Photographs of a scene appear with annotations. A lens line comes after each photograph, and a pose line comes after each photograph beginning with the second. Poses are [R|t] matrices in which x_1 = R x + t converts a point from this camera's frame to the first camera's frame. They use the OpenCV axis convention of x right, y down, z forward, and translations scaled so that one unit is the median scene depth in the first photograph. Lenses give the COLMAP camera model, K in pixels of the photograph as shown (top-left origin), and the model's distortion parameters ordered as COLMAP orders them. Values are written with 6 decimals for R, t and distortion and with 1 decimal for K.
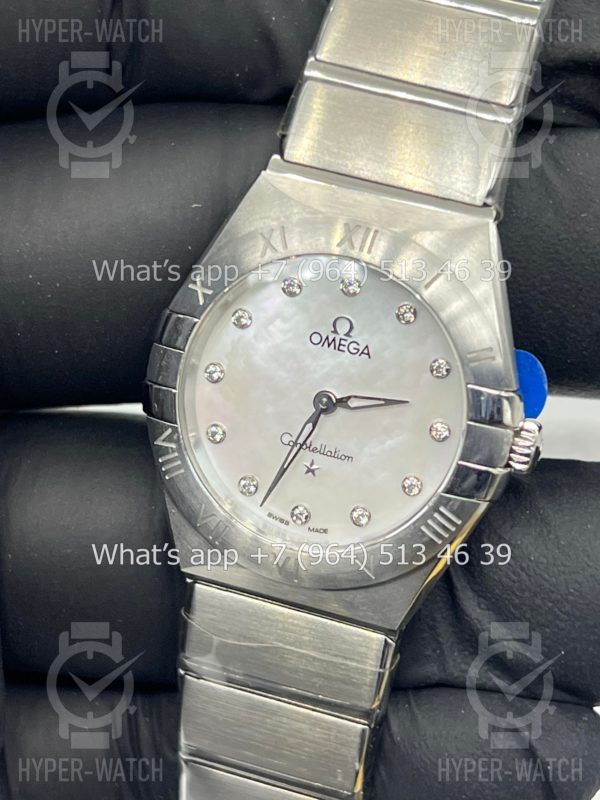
lens RADIAL K [[1798.9, 0, 306.5], [0, 1798.9, 405.5], [0, 0, 1]] dist [0.210123, 0.000000]
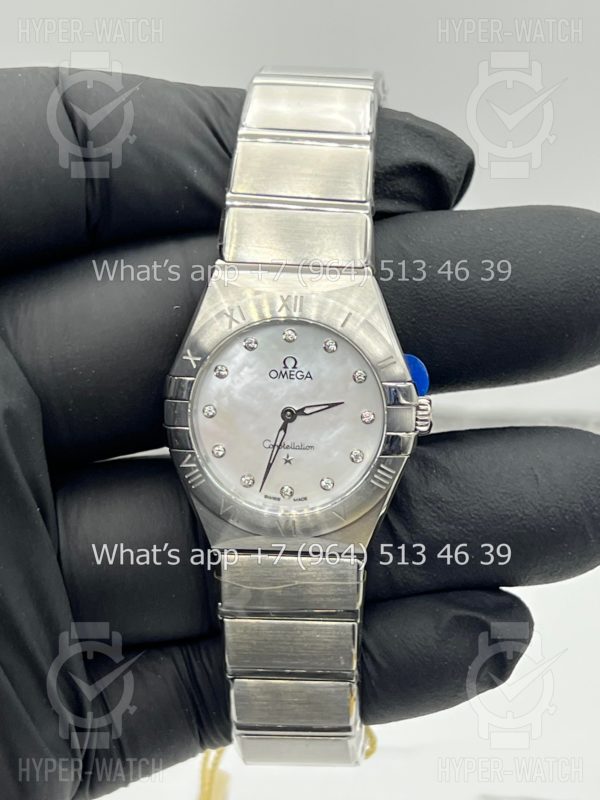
lens RADIAL K [[1798.9, 0, 301.1], [0, 1798.9, 395.7], [0, 0, 1]] dist [0.210123, 0.000000]
pose [[0.964272, -0.206944, 0.165387, -0.223392], [0.210856, 0.977497, -0.006258, -0.005497], [-0.160370, 0.040907, 0.986209, -0.480210]]
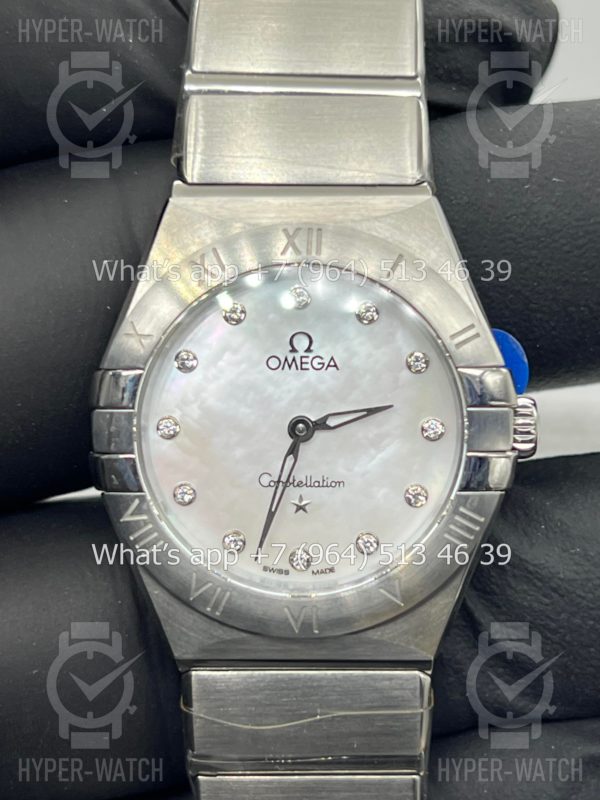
lens RADIAL K [[1798.9, 0, 294.4], [0, 1798.9, 395.4], [0, 0, 1]] dist [0.210123, 0.000000]
pose [[0.950584, -0.217469, 0.221577, -0.187367], [0.237632, 0.968938, -0.068485, 0.042561], [-0.199801, 0.117754, 0.972735, 0.122263]]
